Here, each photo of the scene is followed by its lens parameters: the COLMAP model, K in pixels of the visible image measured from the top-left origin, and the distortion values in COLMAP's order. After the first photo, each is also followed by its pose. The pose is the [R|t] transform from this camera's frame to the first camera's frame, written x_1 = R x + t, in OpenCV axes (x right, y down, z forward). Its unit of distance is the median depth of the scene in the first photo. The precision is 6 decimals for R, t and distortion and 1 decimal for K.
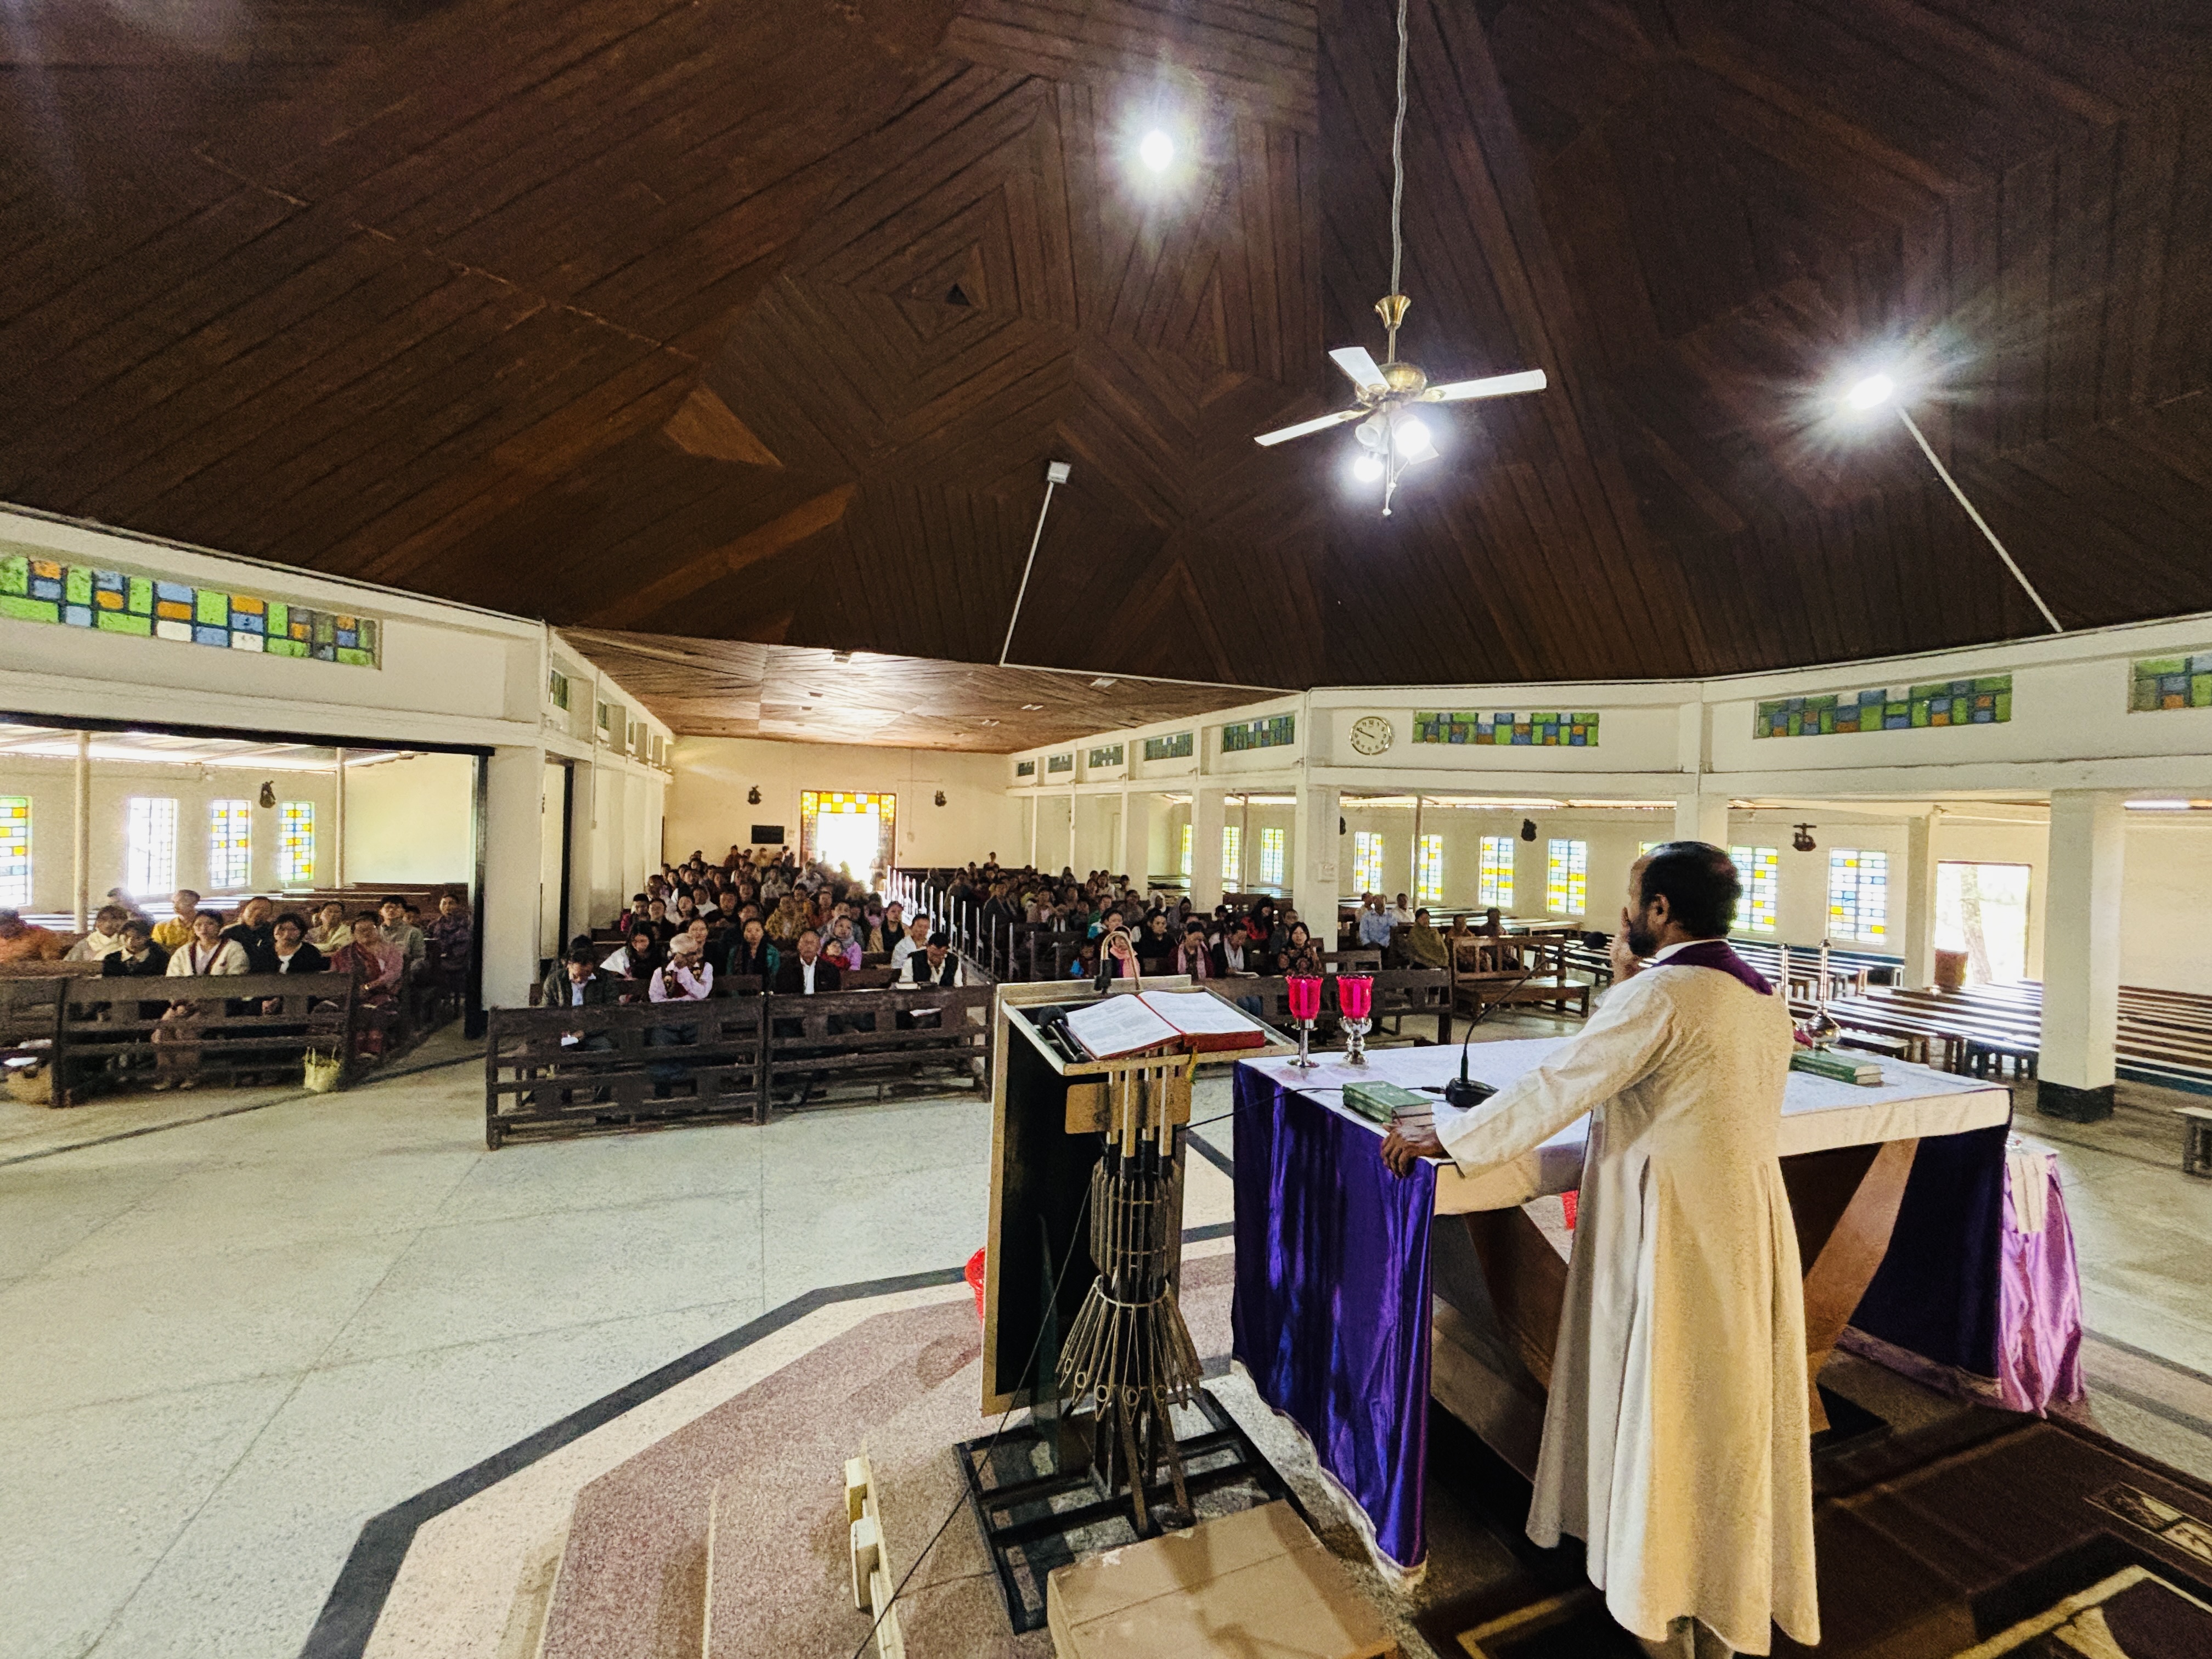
lens RADIAL K [[889.6, 0, 1104.3], [0, 889.6, 823.2], [0, 0, 1]] dist [0.003277, -0.000658]
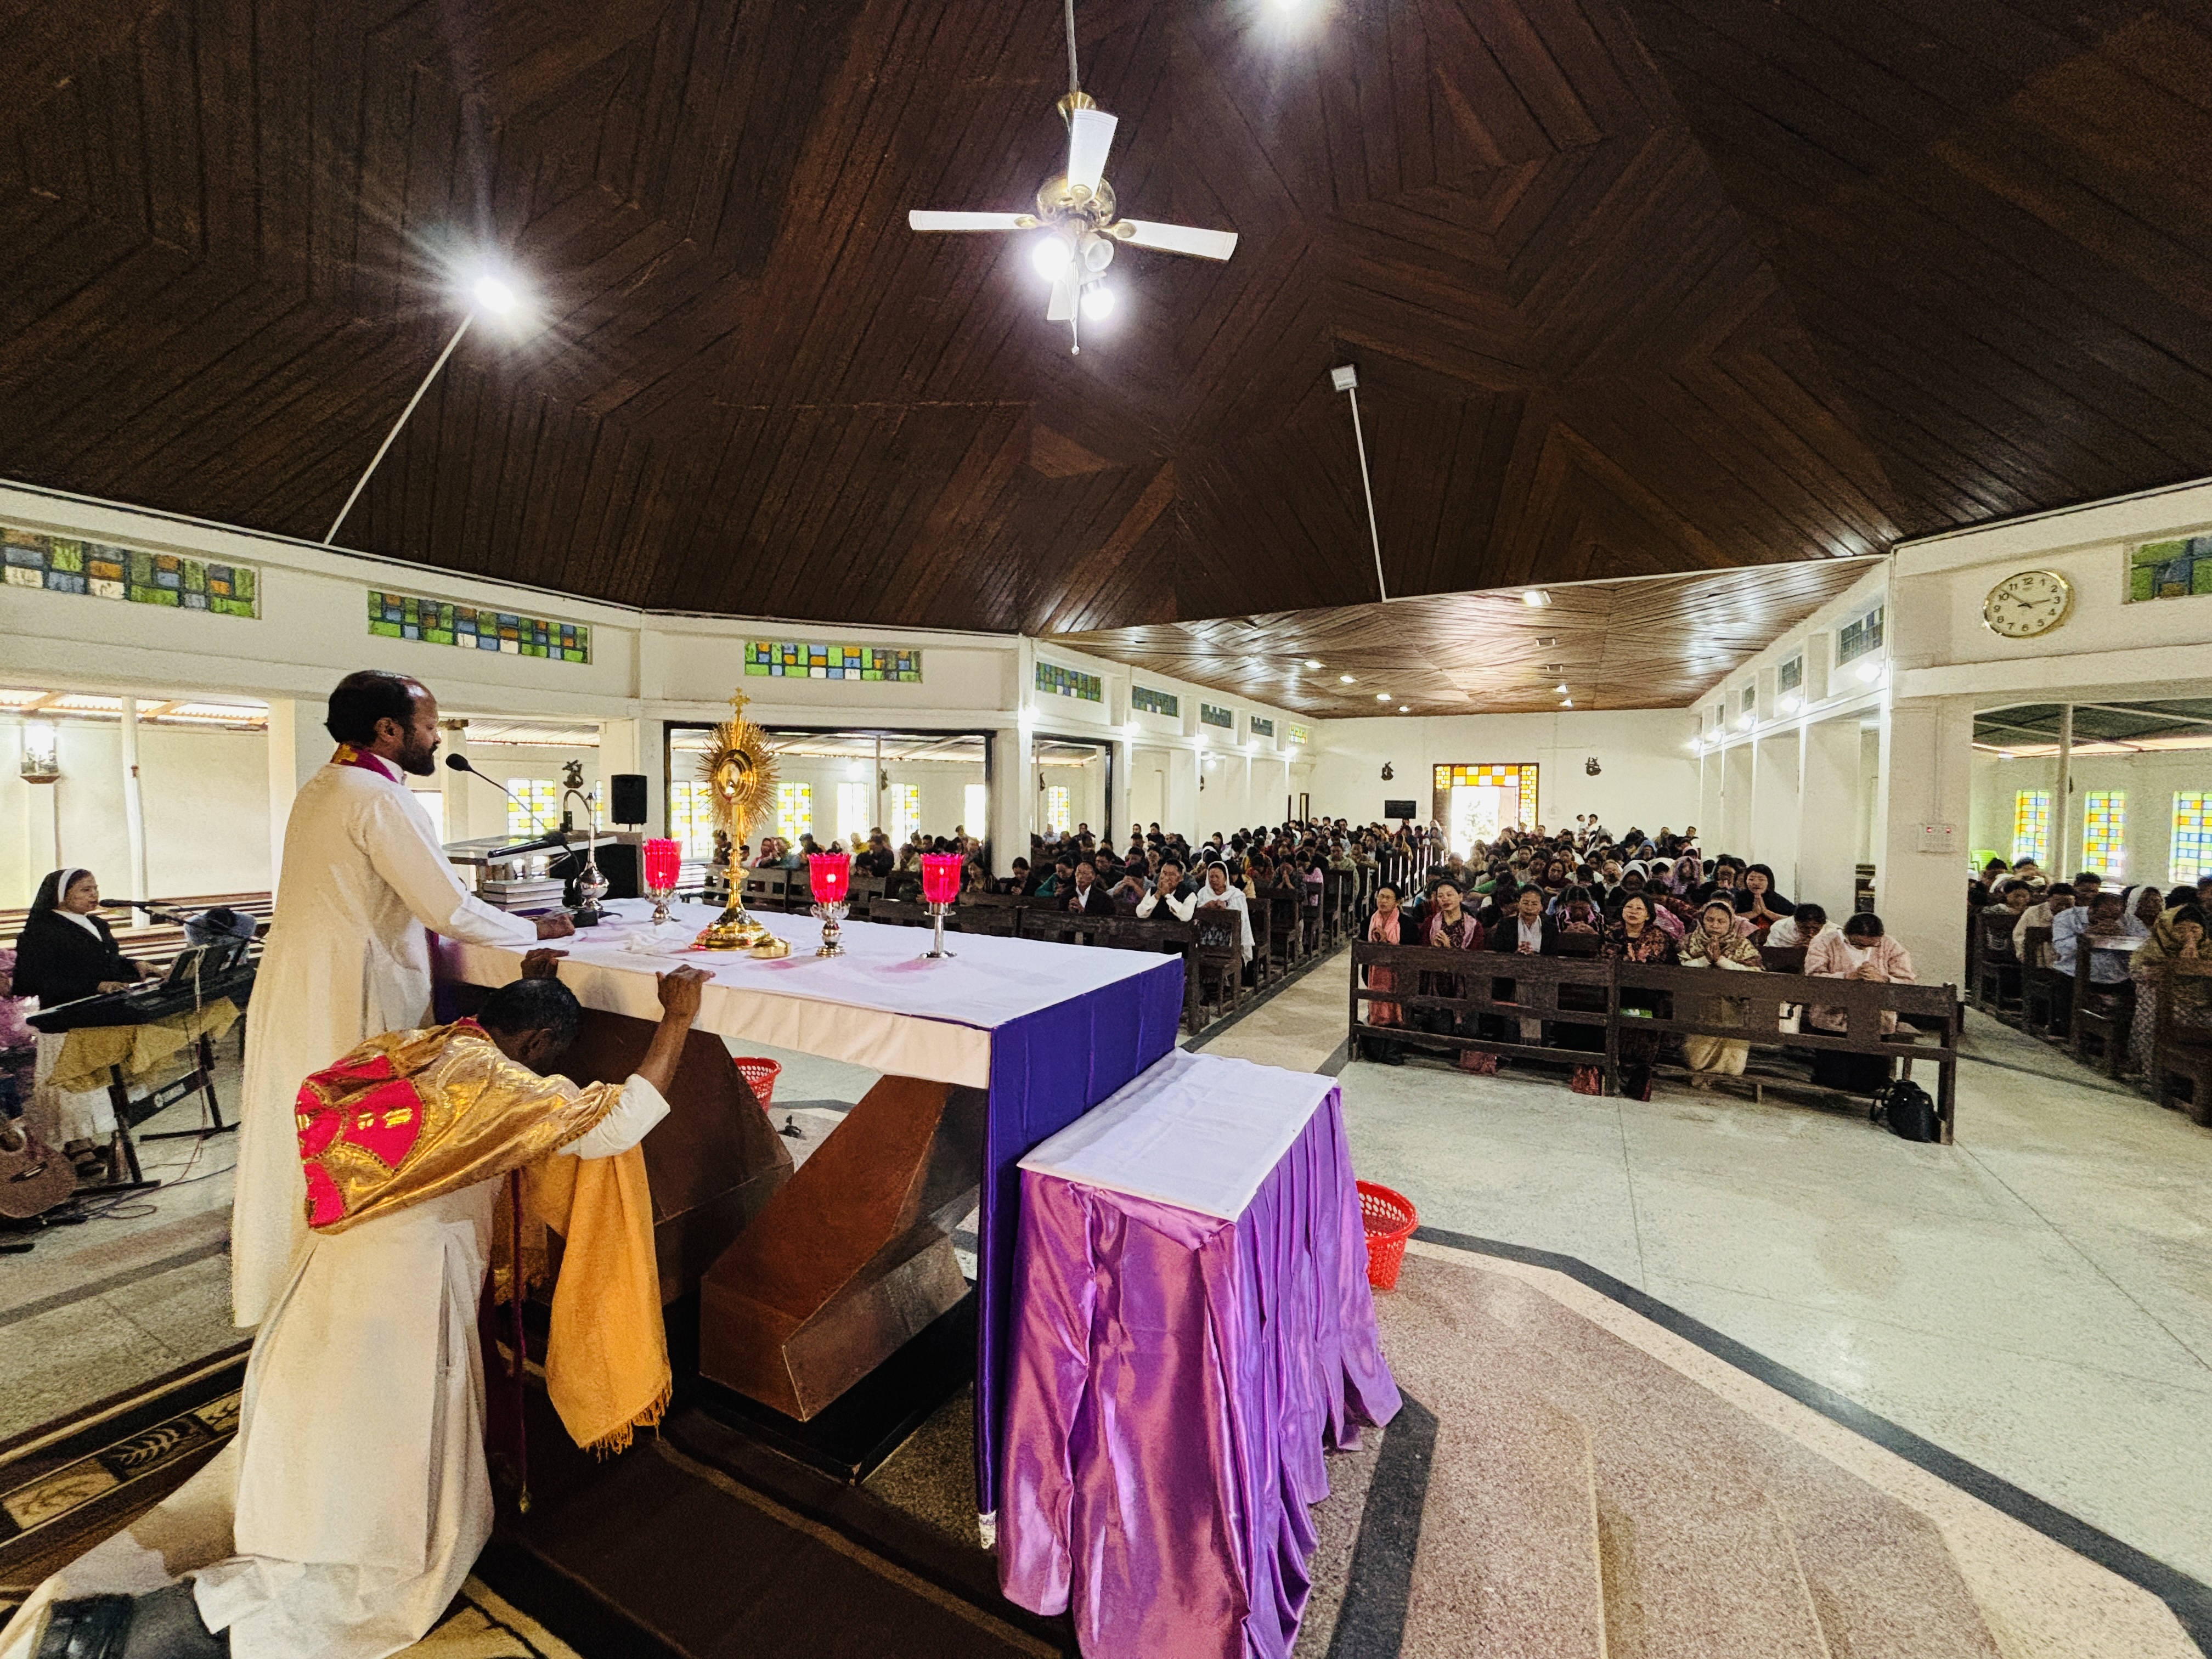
lens RADIAL K [[889.6, 0, 1116.1], [0, 889.6, 829.5], [0, 0, 1]] dist [0.003277, -0.000658]
pose [[0.663577, 0.005557, -0.748088, 0.484706], [0.008486, 0.999852, 0.014955, 0.051028], [0.748060, -0.016272, 0.663431, 0.223548]]
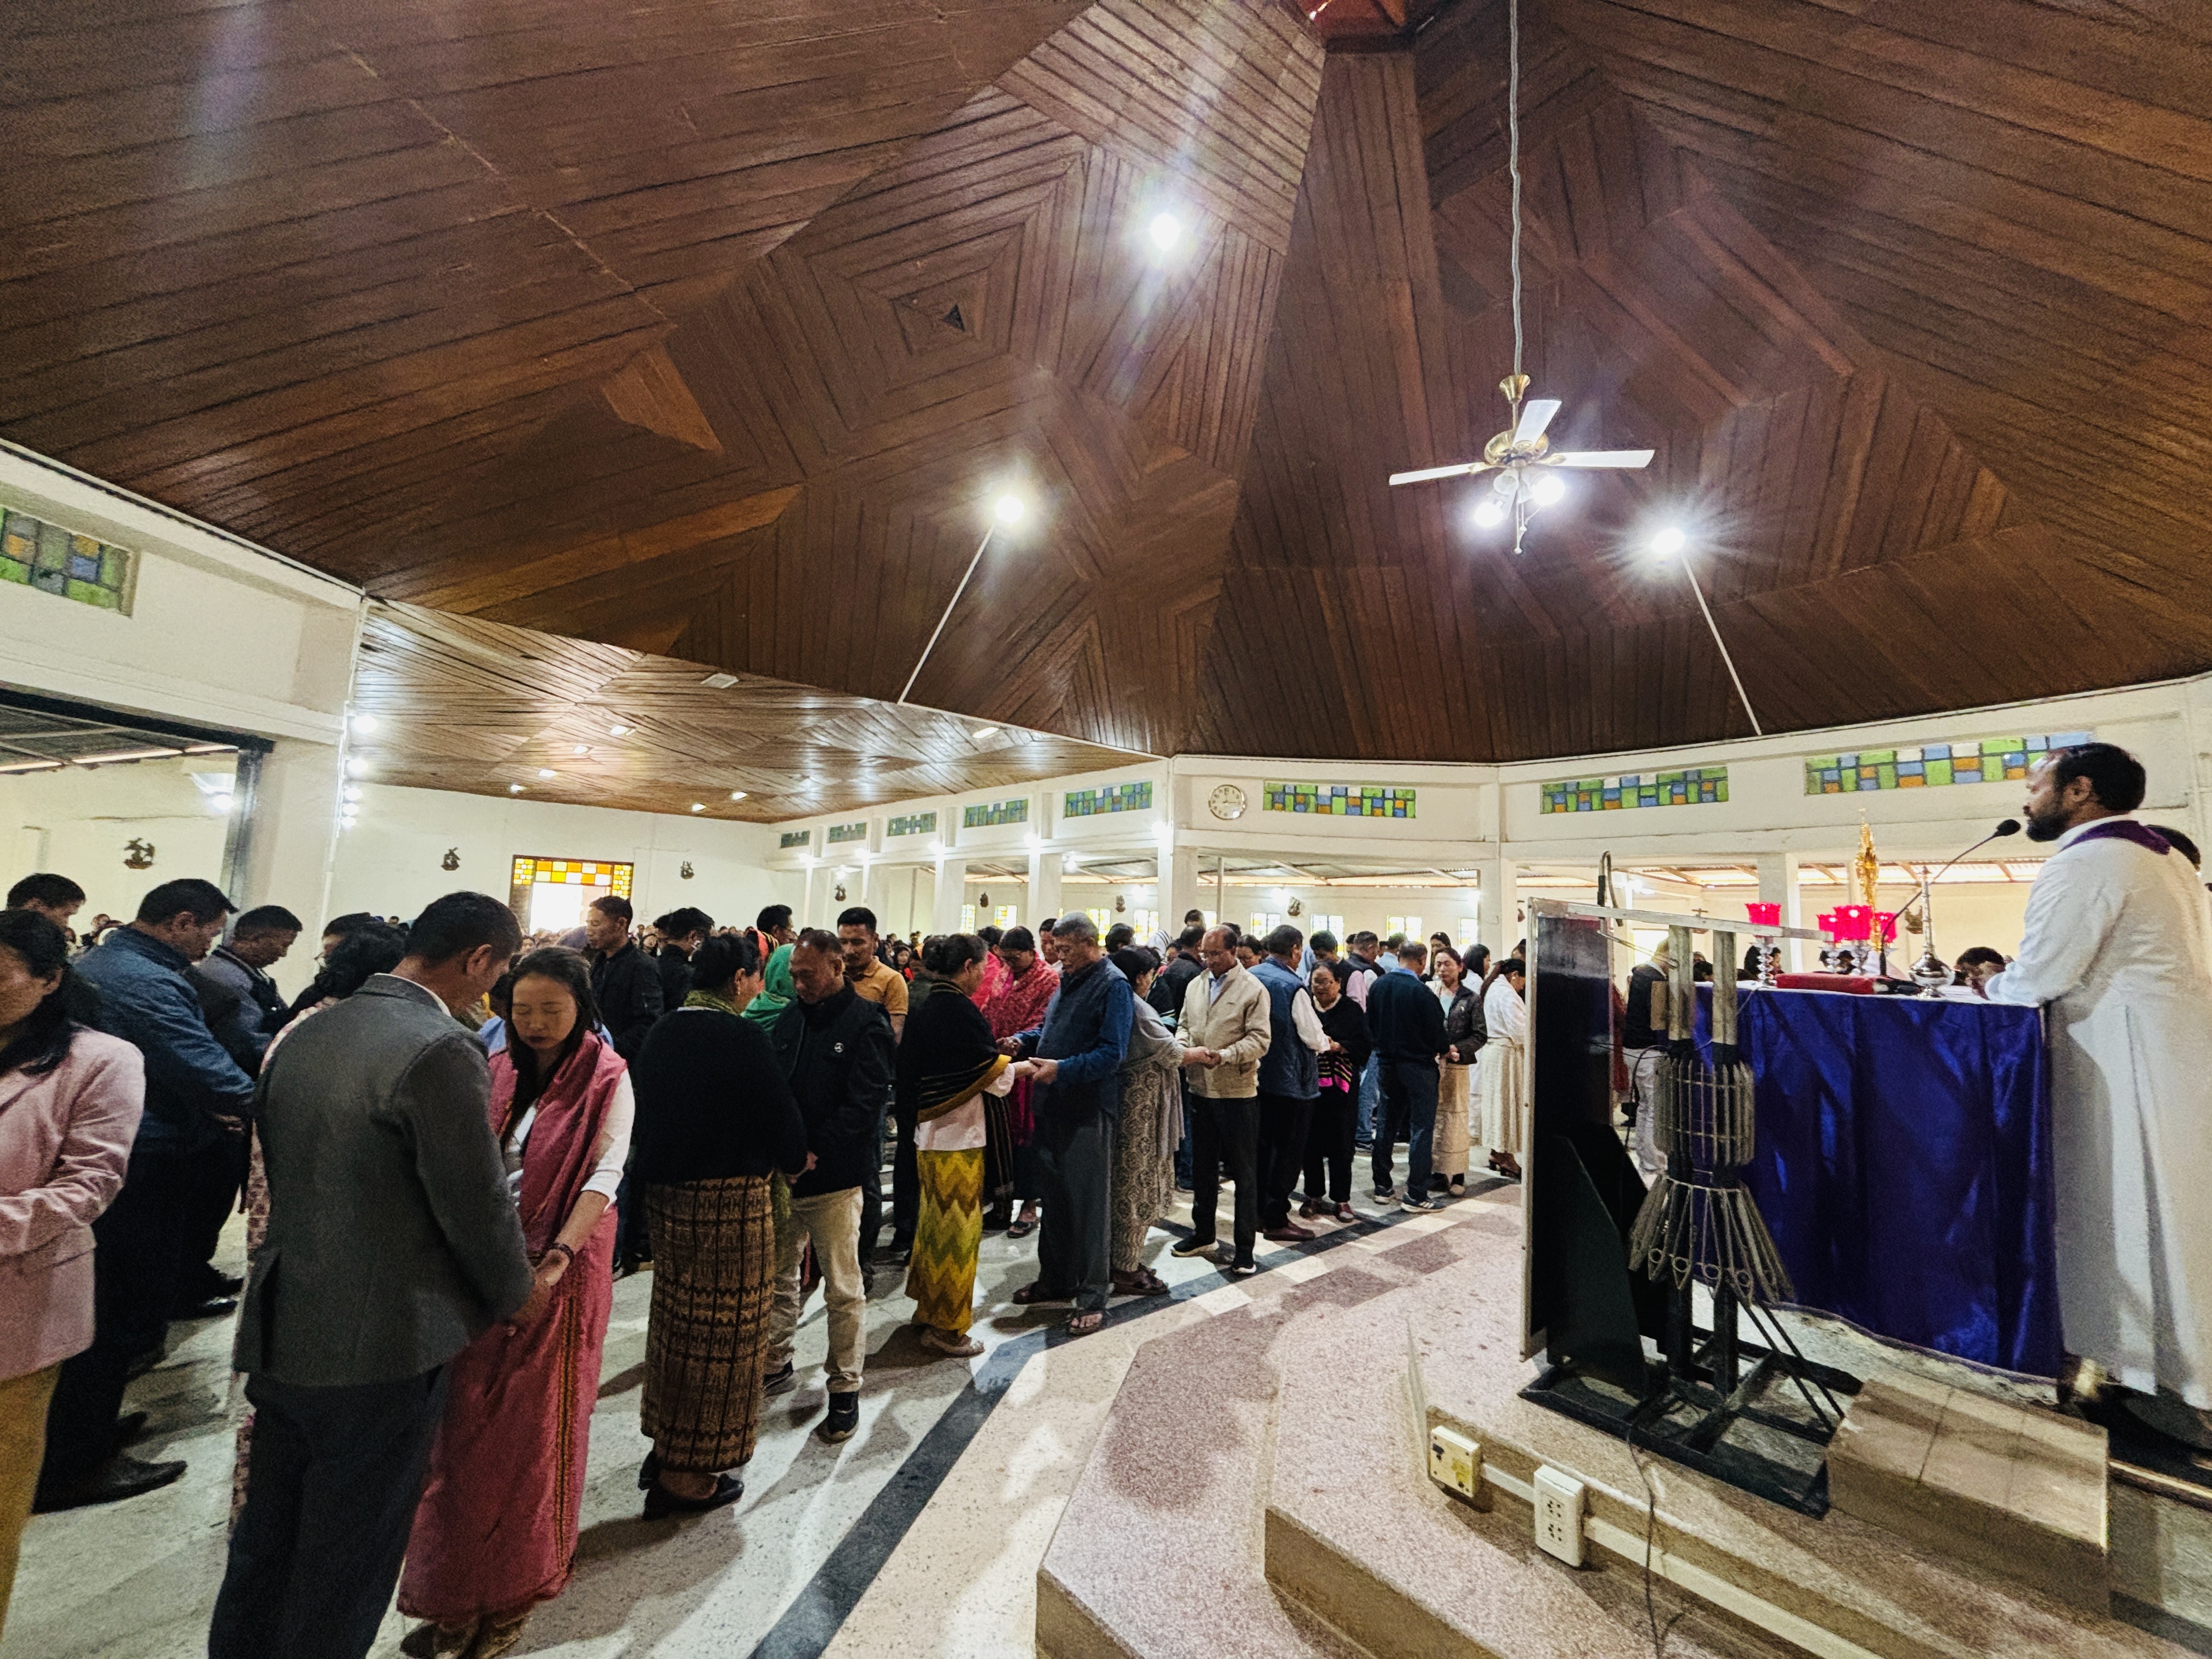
lens RADIAL K [[889.6, 0, 1104.2], [0, 889.6, 822.4], [0, 0, 1]] dist [0.003277, -0.000658]
pose [[0.943262, 0.042345, 0.329338, -0.270342], [-0.006097, 0.993877, -0.110326, 0.063527], [-0.331993, 0.102058, 0.937744, 0.065247]]
